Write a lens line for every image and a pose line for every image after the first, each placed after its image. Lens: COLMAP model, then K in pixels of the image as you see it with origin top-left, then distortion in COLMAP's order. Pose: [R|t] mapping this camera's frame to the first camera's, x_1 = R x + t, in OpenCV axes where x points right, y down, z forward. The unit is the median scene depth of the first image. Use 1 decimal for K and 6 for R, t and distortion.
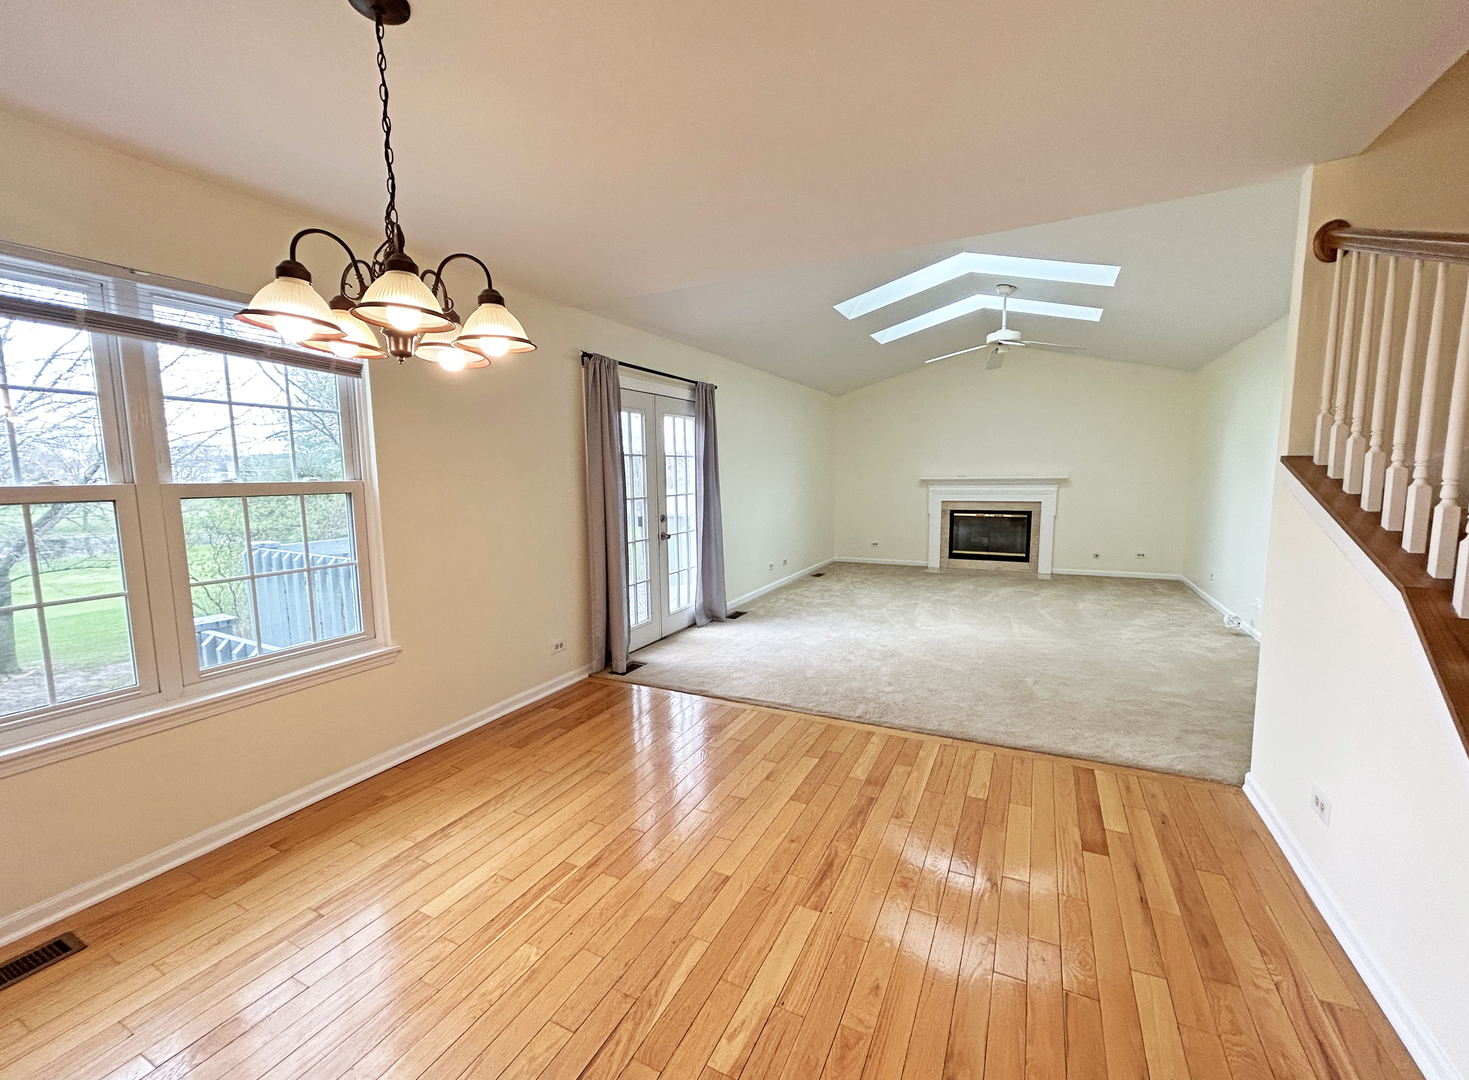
lens RADIAL K [[593.3, 0, 749.2], [0, 593.3, 539.1], [0, 0, 1]] dist [-0.001663, -0.000224]
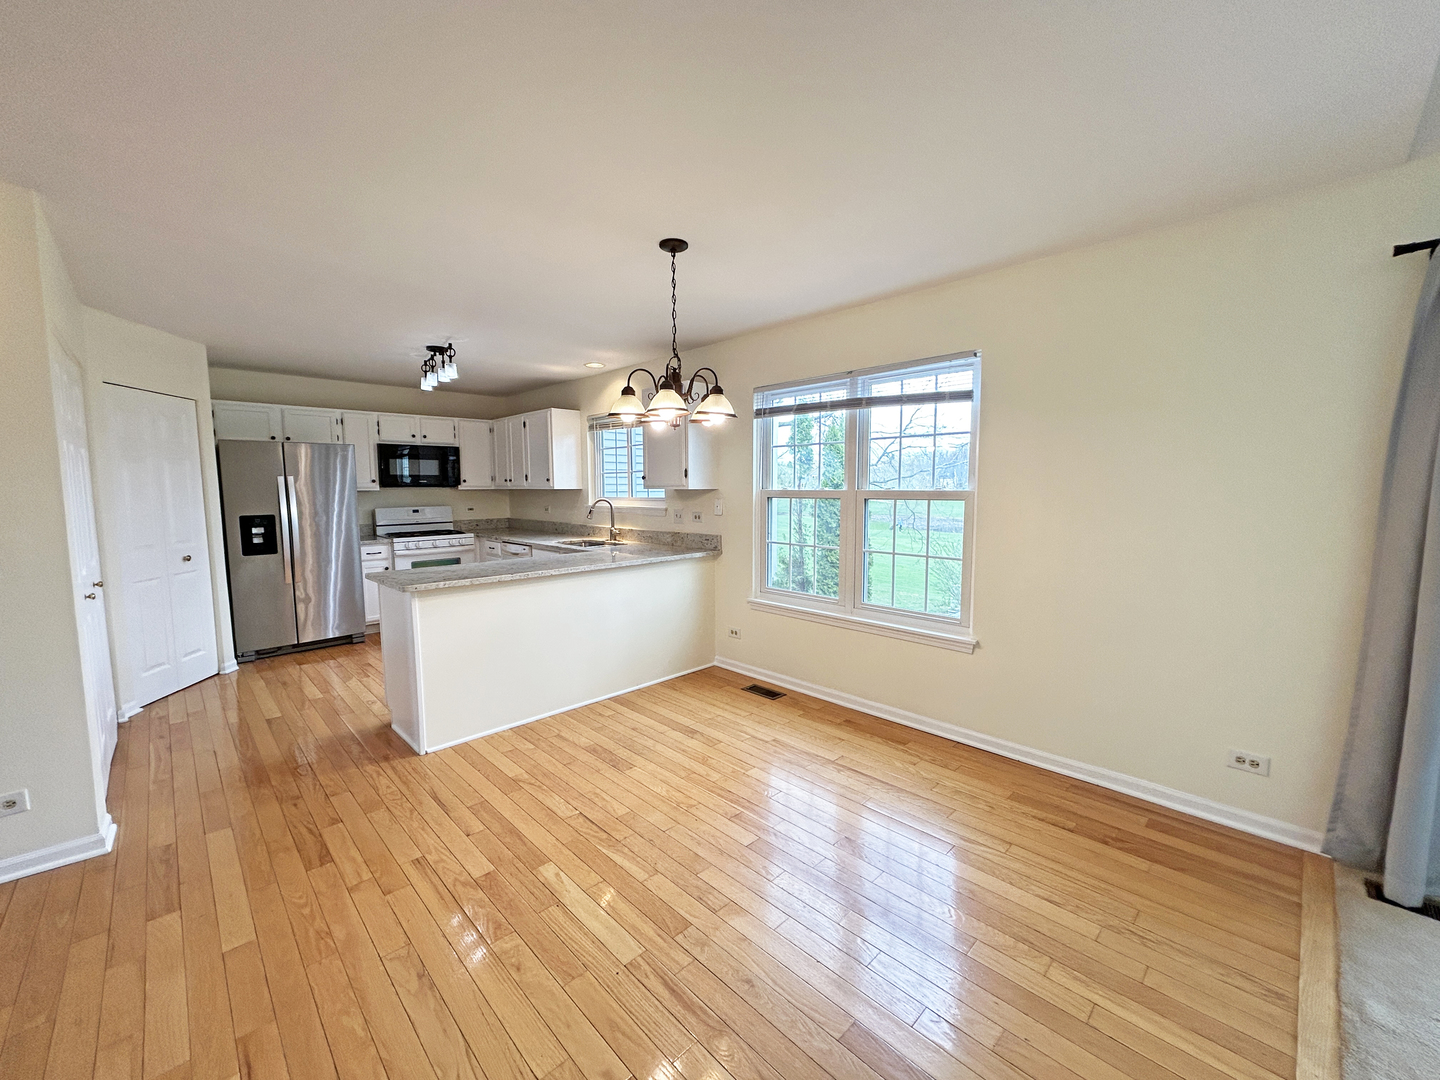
lens RADIAL K [[581.6, 0, 715.3], [0, 581.6, 536.5], [0, 0, 1]] dist [-0.001663, -0.000224]
pose [[-0.344777, 0.096123, -0.933750, 0.672582], [-0.093636, 0.986260, 0.136103, -0.134050], [0.934003, 0.134358, -0.331039, 1.055756]]
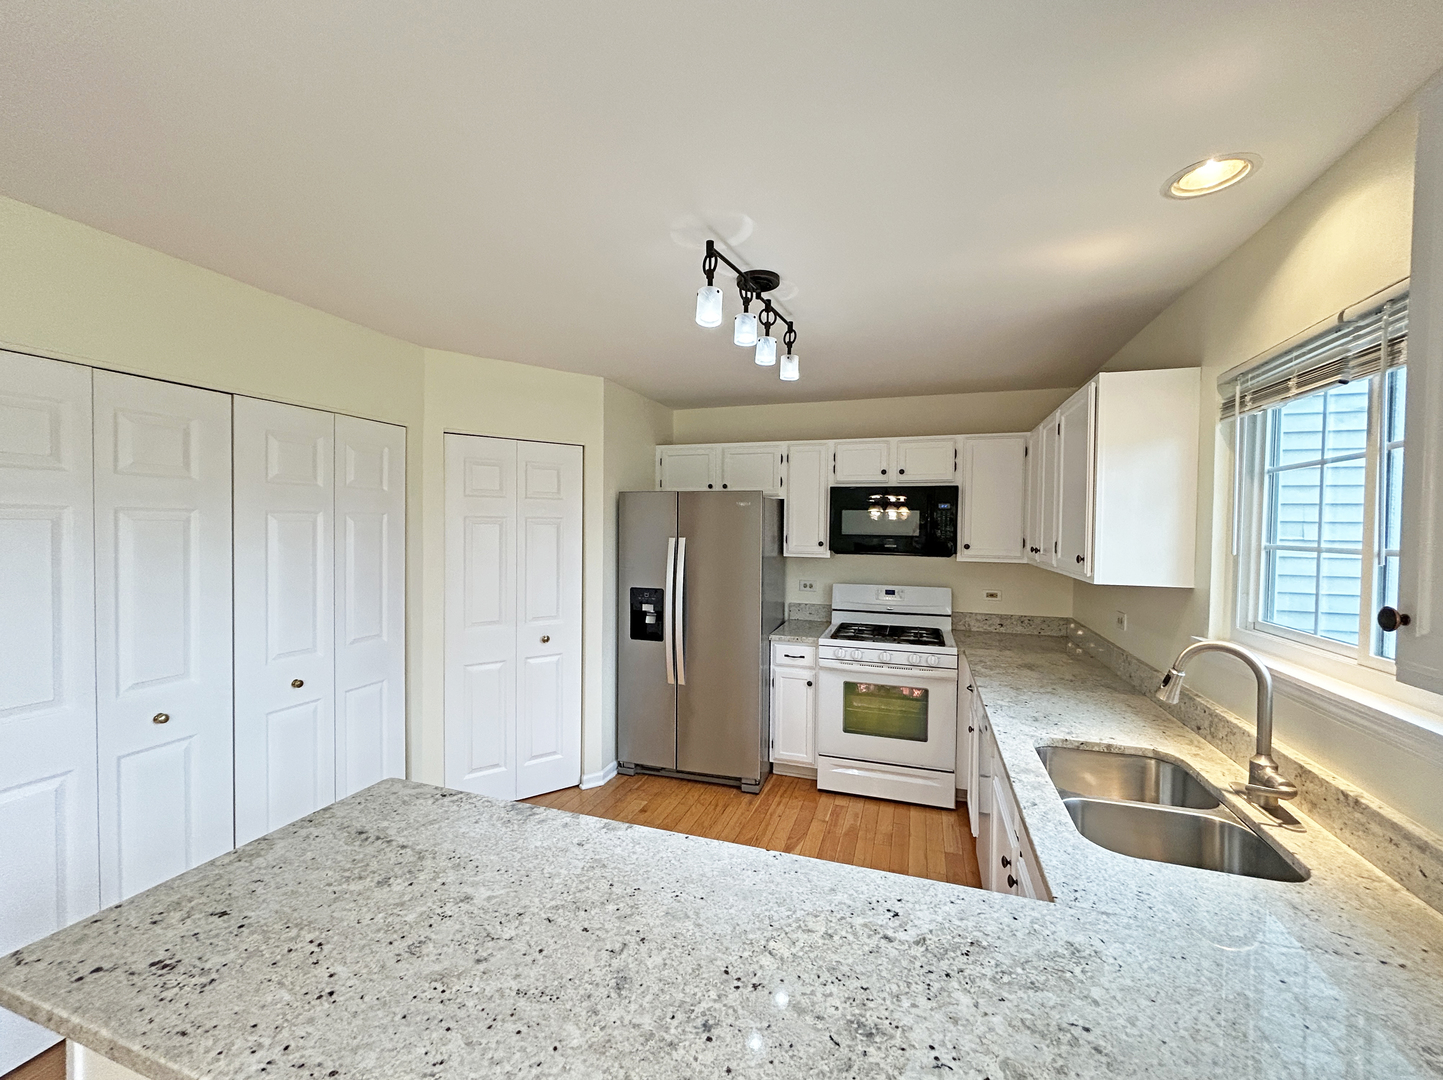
lens RADIAL K [[582.8, 0, 721.3], [0, 582.8, 531.6], [0, 0, 1]] dist [-0.001663, -0.000224]
pose [[-0.992305, 0.002663, -0.123792, -0.640828], [-0.012463, 0.992543, 0.121257, -0.123649], [0.123192, 0.121867, -0.984872, 0.442070]]
